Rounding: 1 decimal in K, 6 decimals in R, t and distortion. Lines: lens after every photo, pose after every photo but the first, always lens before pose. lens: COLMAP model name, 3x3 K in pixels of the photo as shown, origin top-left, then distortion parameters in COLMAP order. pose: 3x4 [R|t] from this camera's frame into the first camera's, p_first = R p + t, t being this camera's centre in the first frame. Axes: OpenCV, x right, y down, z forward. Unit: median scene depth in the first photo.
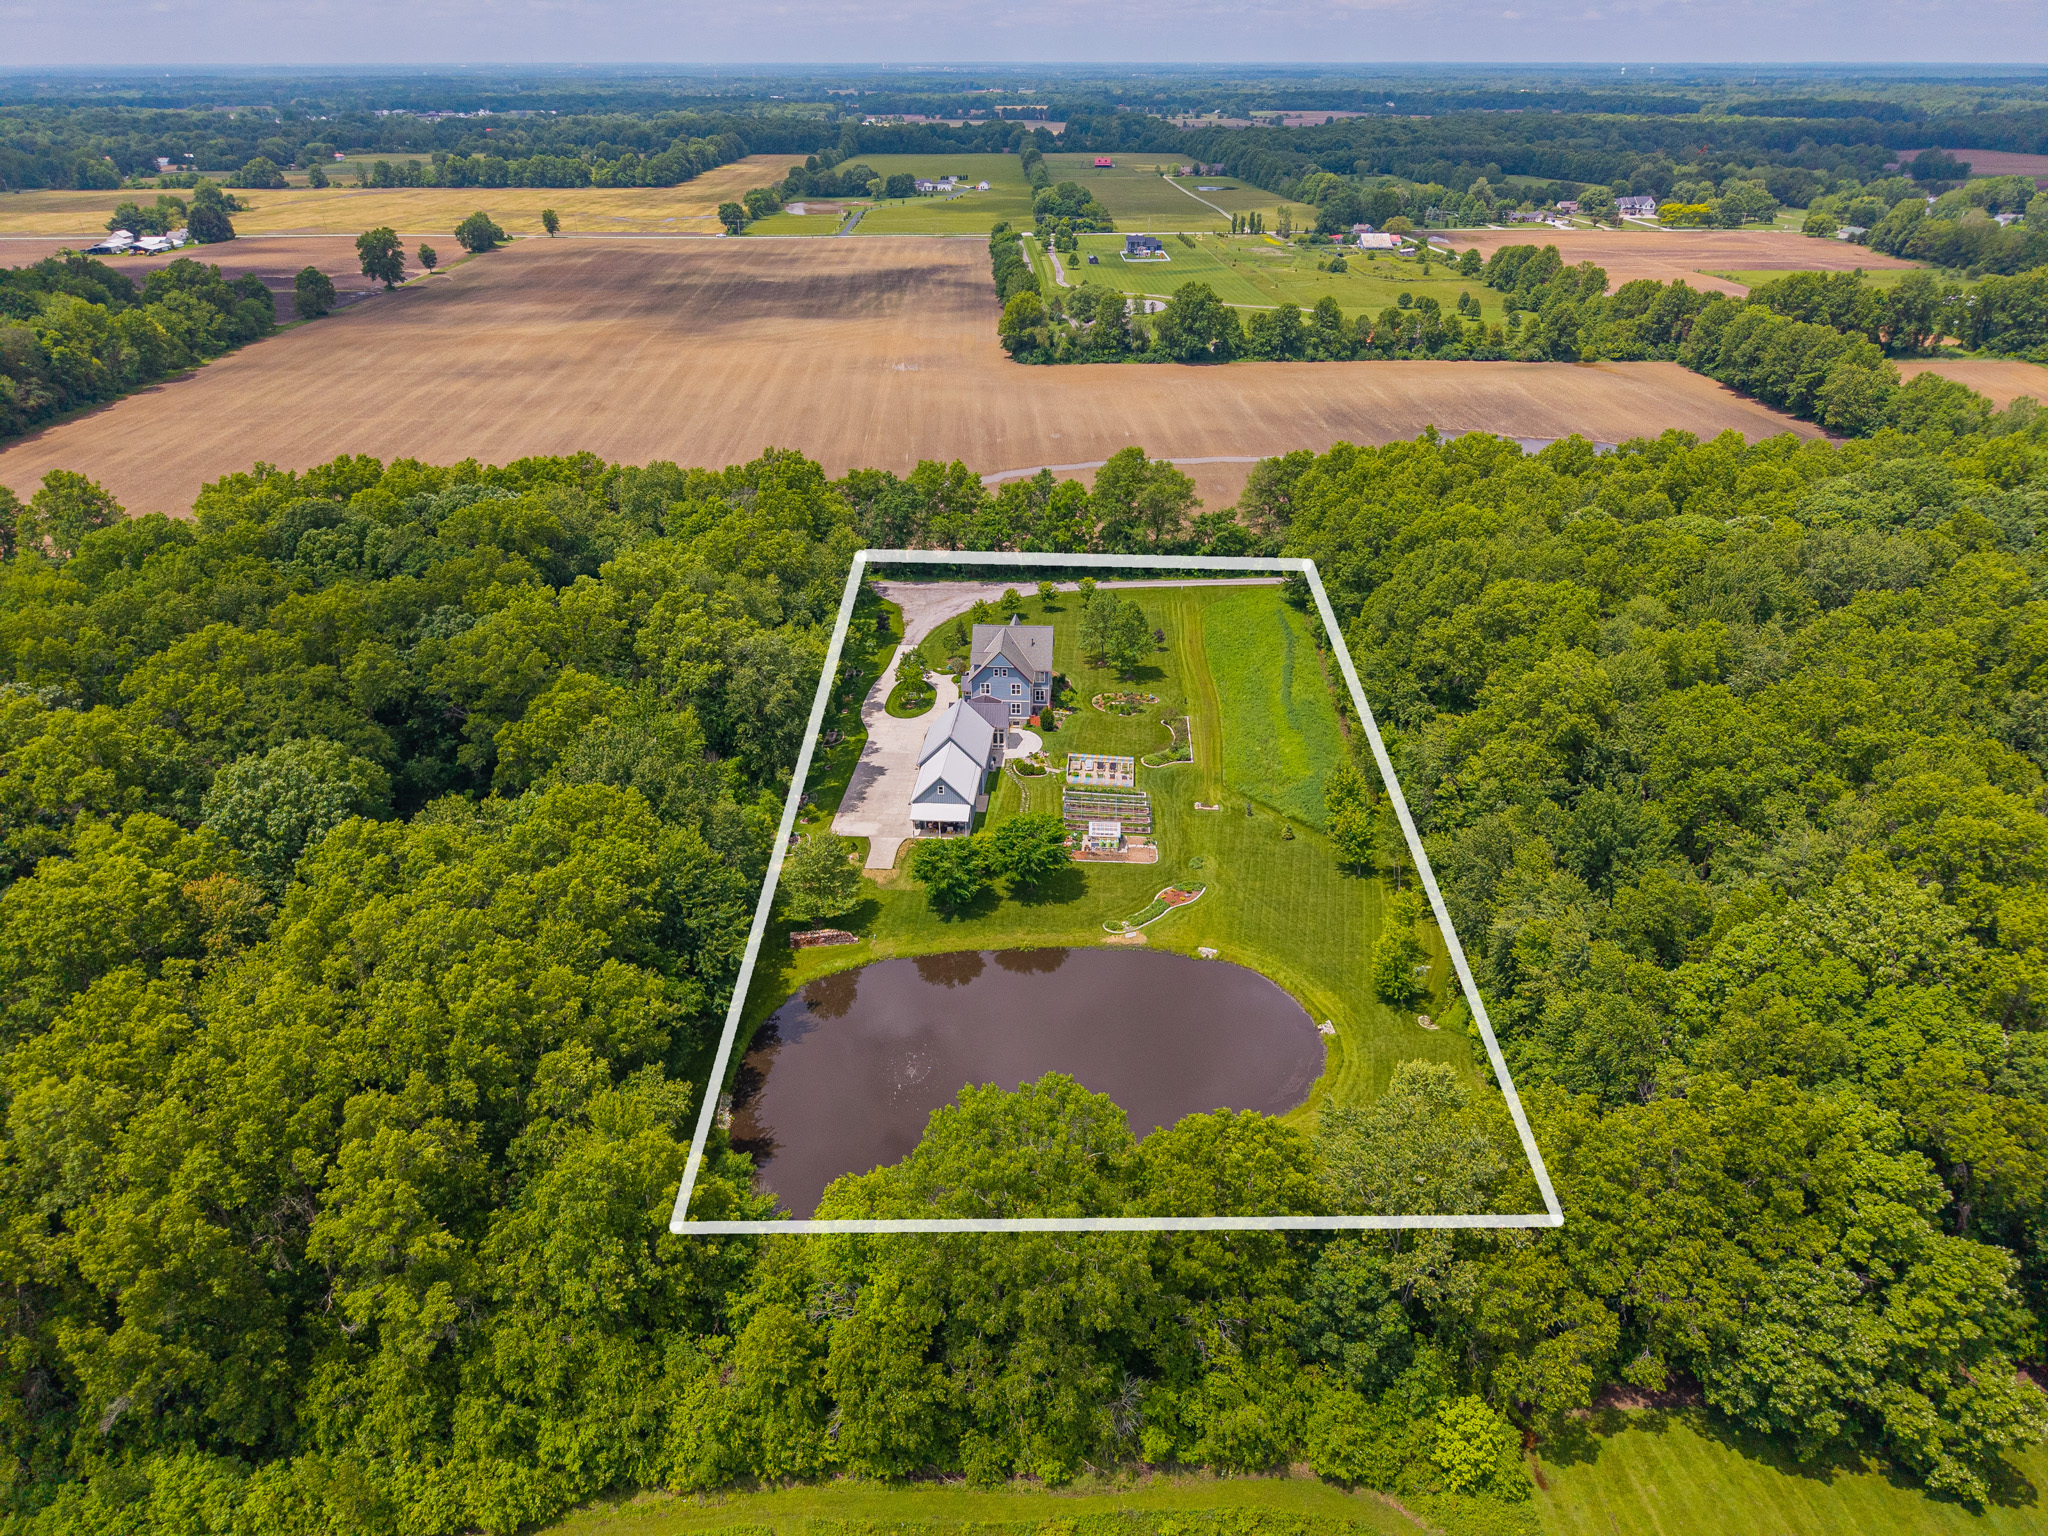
lens RADIAL K [[1433.0, 0, 1024.0], [0, 1433.0, 768.0], [0, 0, 1]] dist [0.102872, -0.129665]
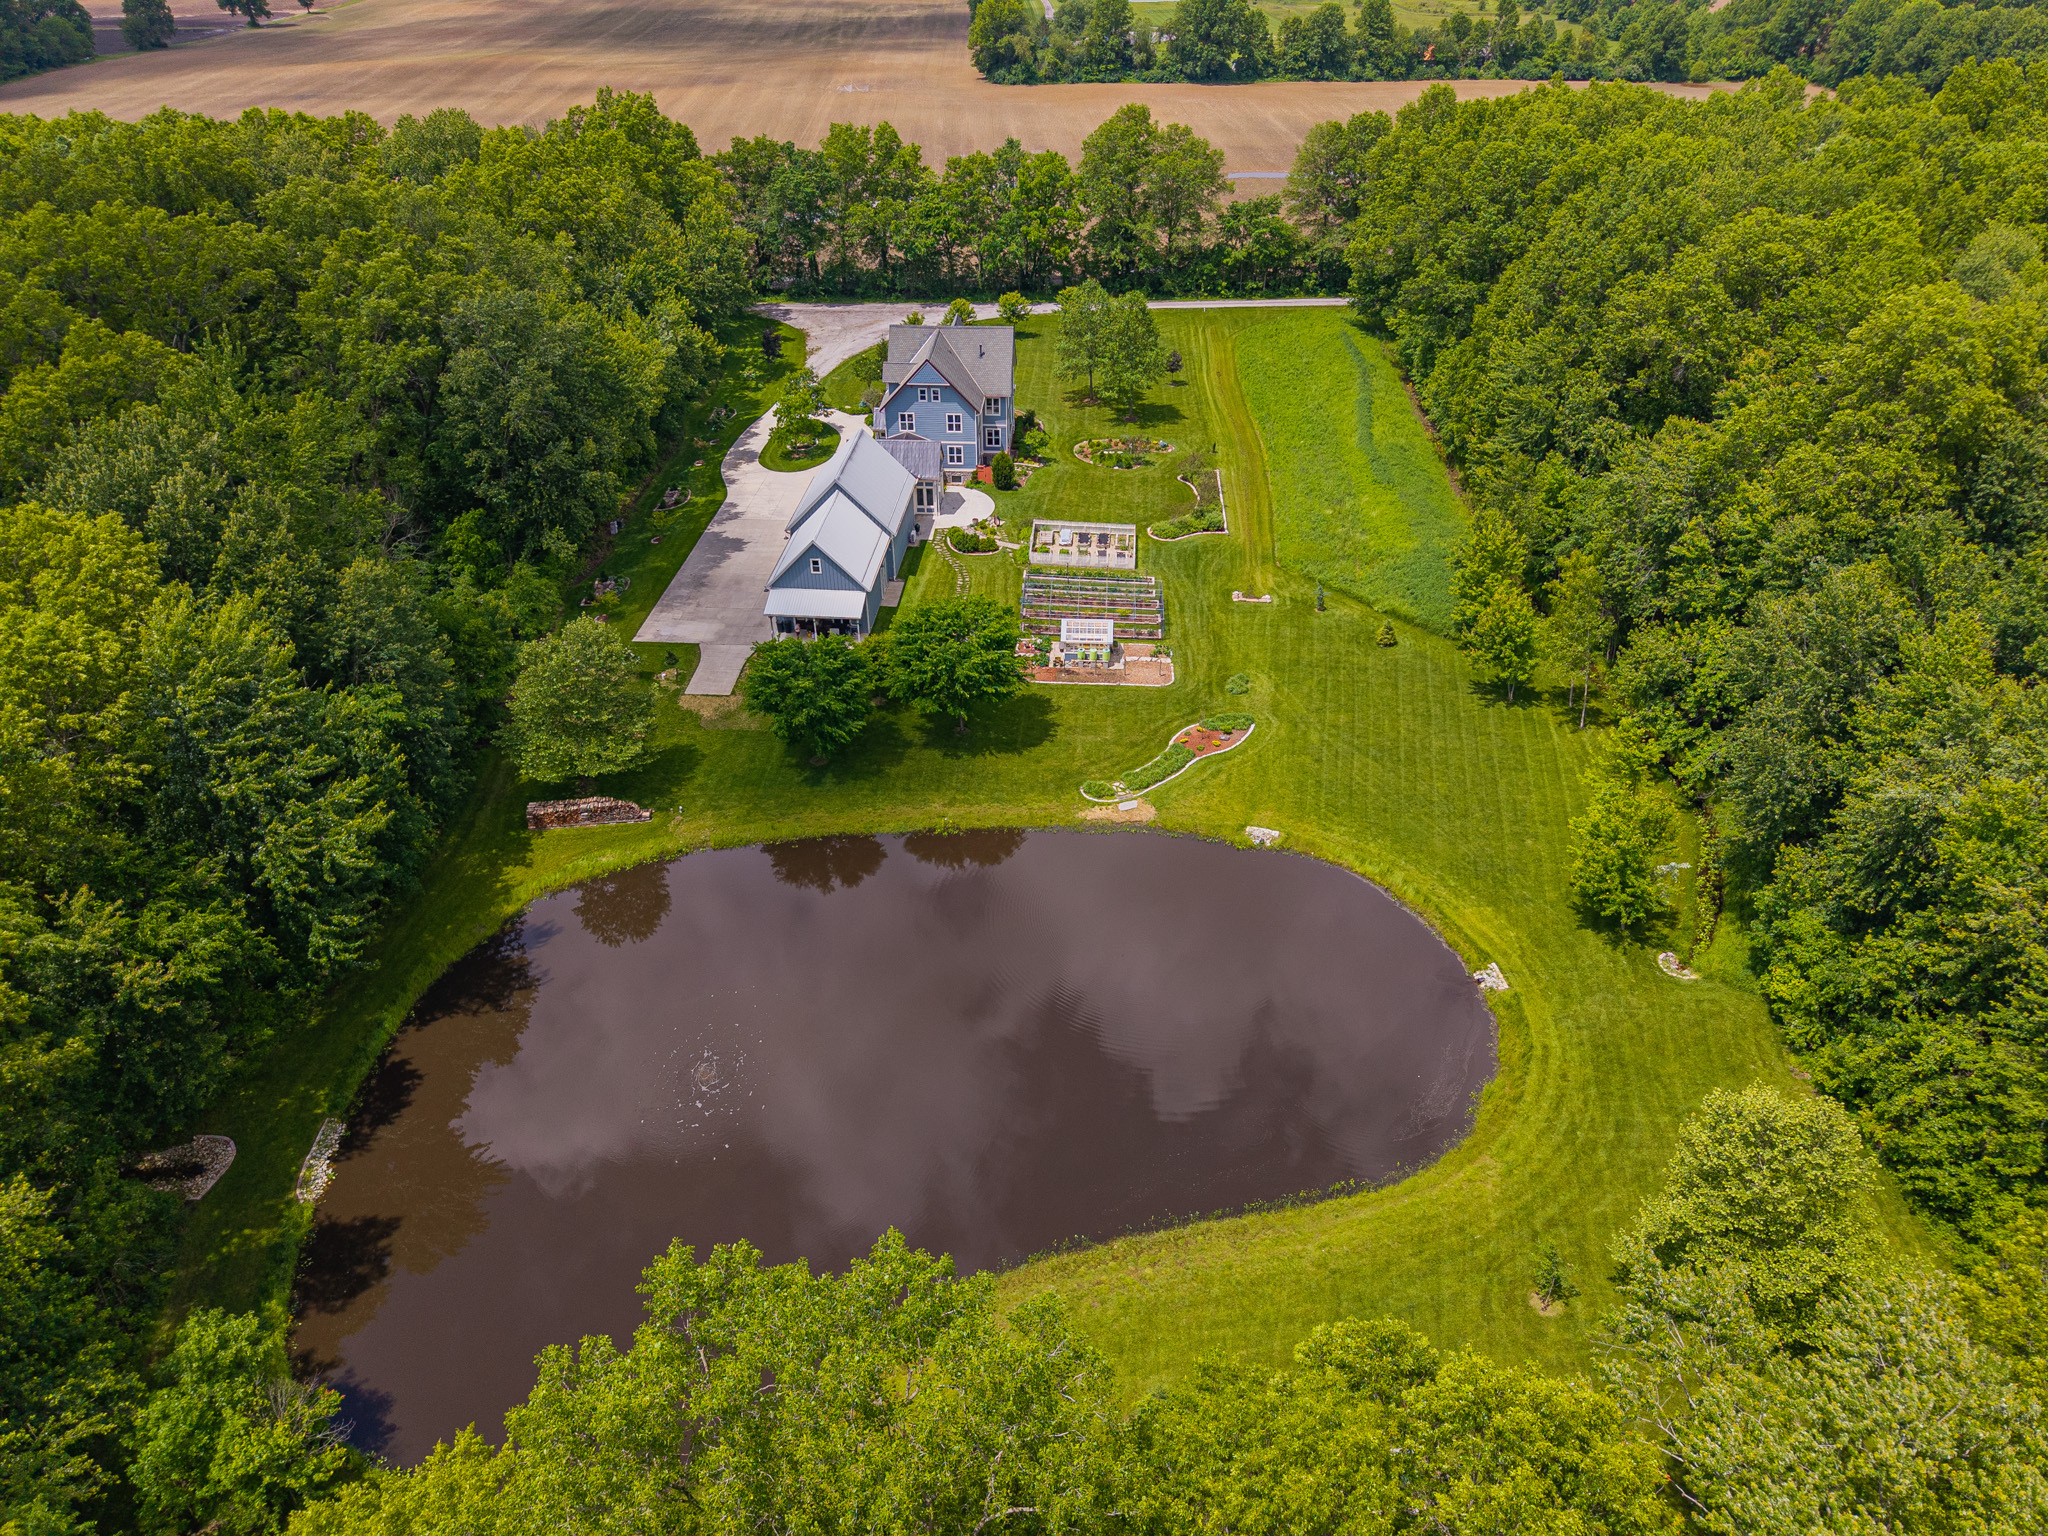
lens RADIAL K [[1443.0, 0, 1024.0], [0, 1443.0, 768.0], [0, 0, 1]] dist [0.007288, 0.005881]
pose [[0.999997, -0.002435, 0.000346, 0.026428], [0.002386, 0.994608, 0.103677, 0.033952], [-0.000596, -0.103676, 0.994611, 0.350262]]
